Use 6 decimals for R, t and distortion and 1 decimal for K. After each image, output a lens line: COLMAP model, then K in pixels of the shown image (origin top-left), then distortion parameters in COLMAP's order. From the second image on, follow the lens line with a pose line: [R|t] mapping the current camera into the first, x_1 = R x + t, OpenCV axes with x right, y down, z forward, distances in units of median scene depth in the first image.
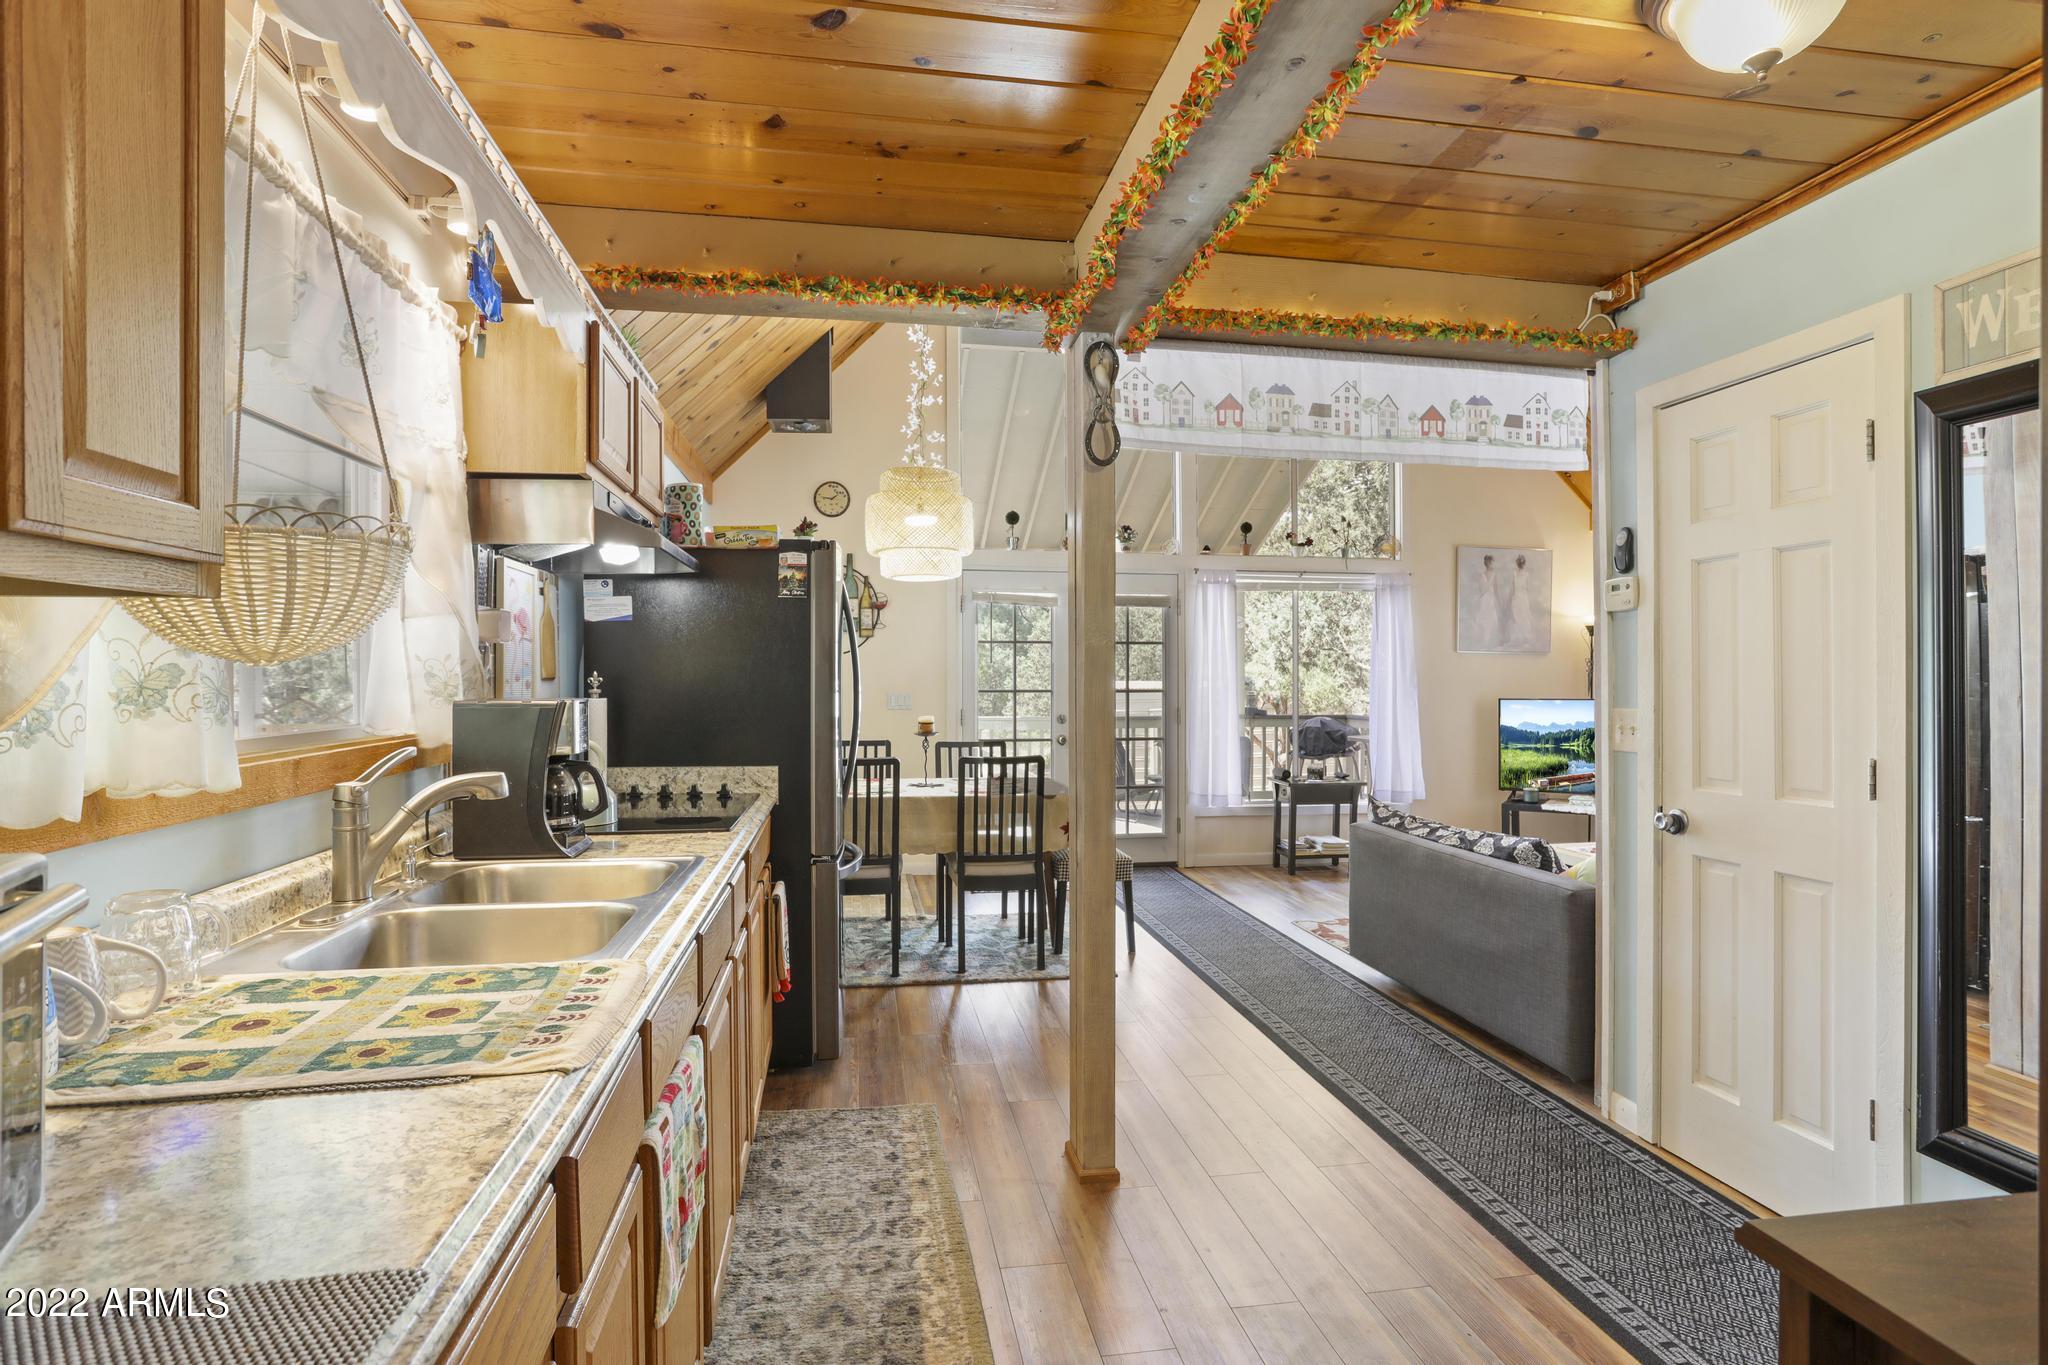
lens RADIAL K [[1080.9, 0, 1039.2], [0, 1080.9, 681.0], [0, 0, 1]] dist [0.000339, 0.000195]
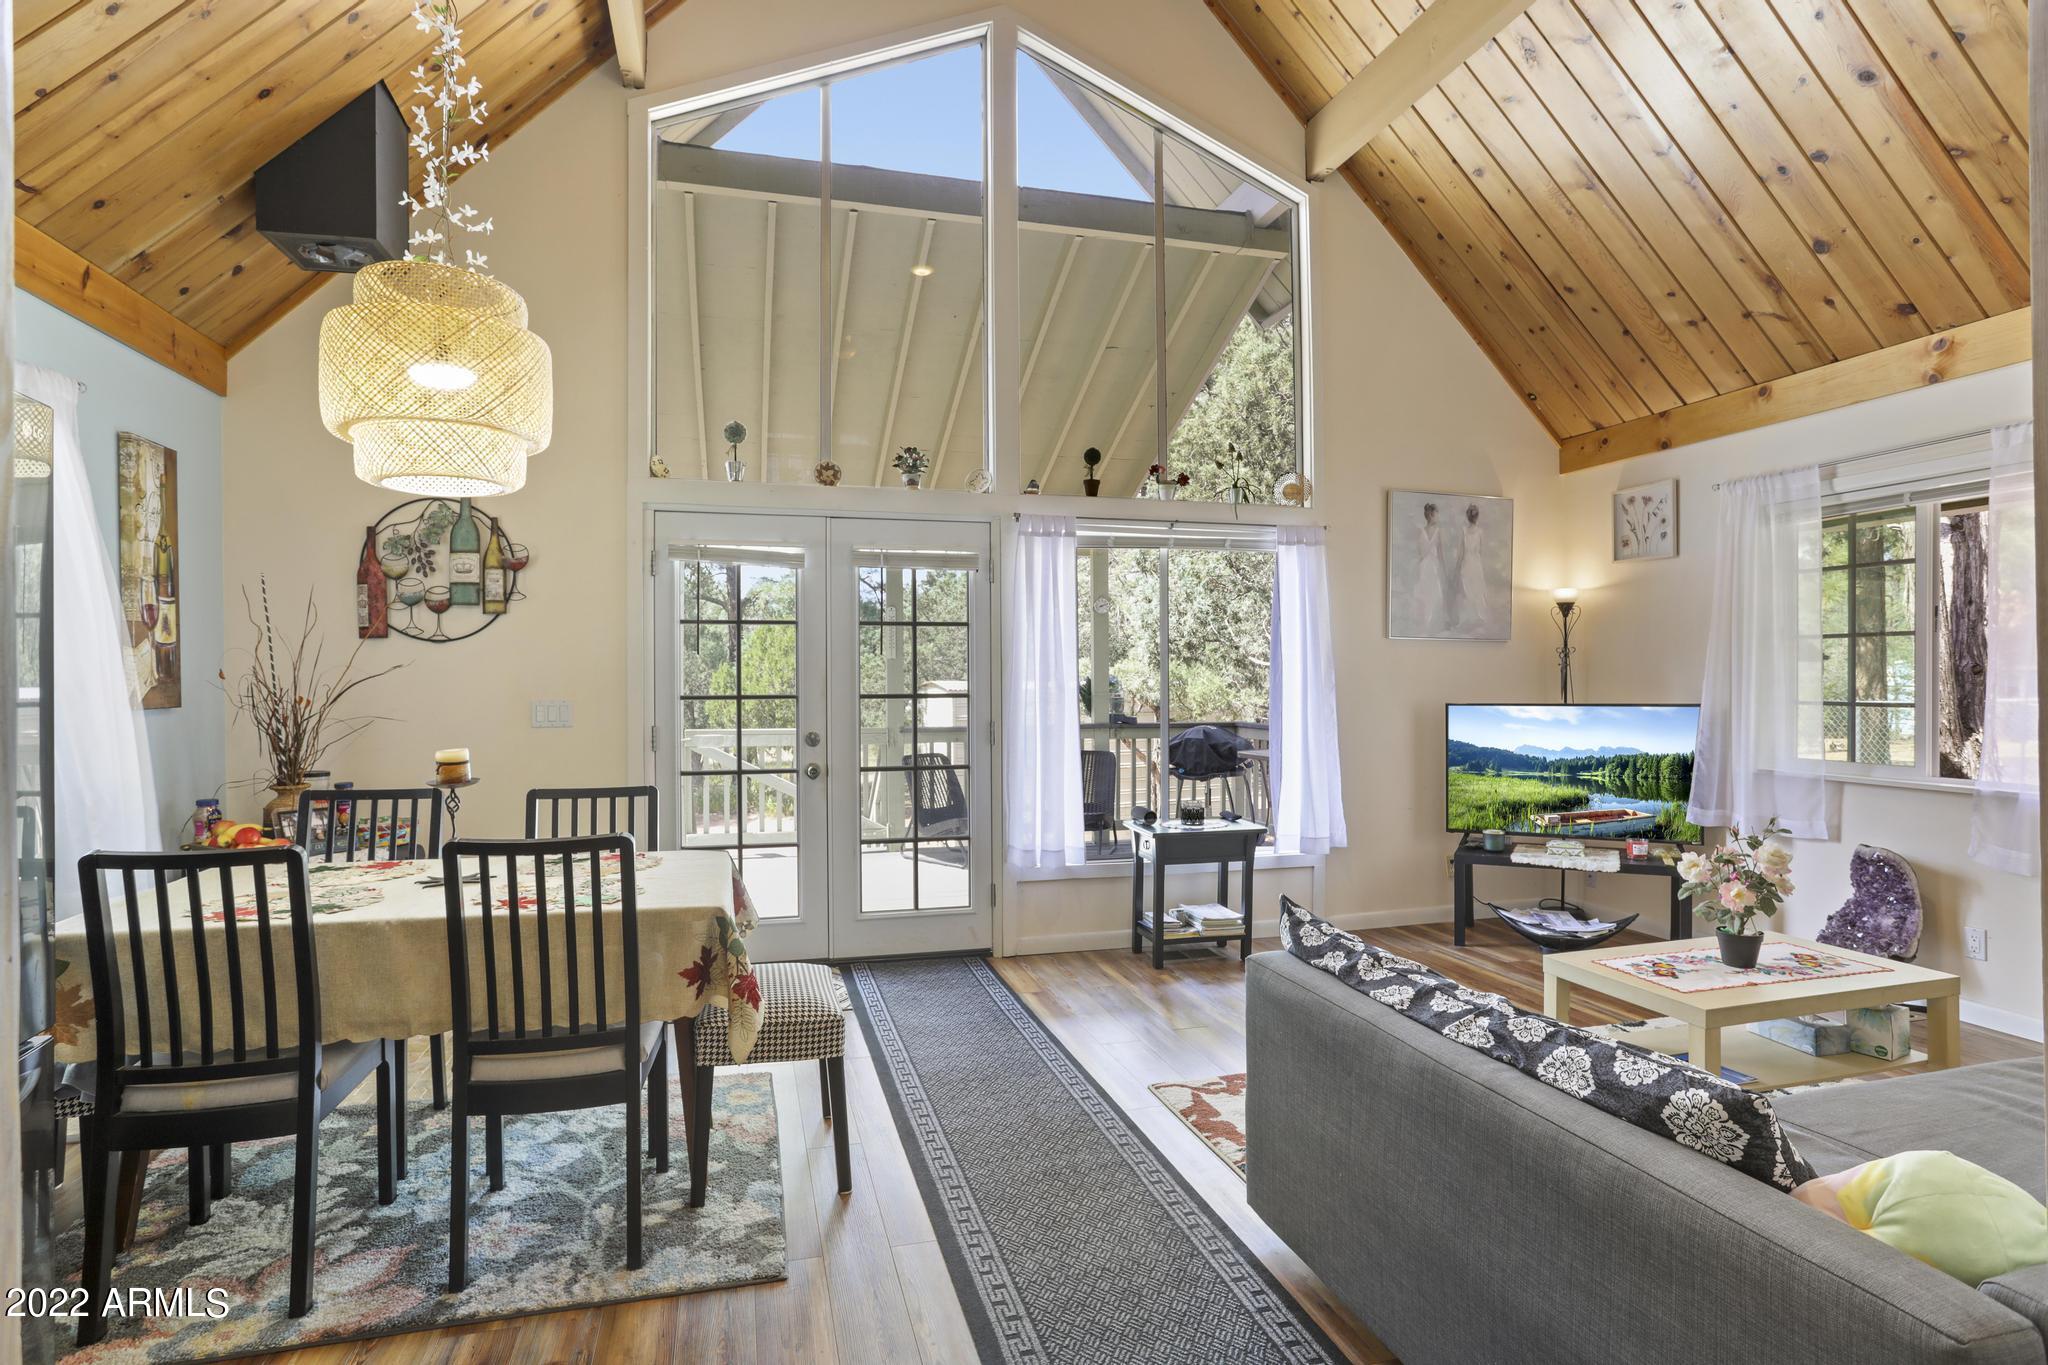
lens RADIAL K [[1080.9, 0, 1016.4], [0, 1080.9, 685.9], [0, 0, 1]] dist [0.000339, 0.000195]
pose [[0.996976, -0.004805, 0.077568, 0.091165], [0.004497, 0.999981, 0.004139, 0.000588], [-0.077586, -0.003778, 0.996979, 0.325788]]
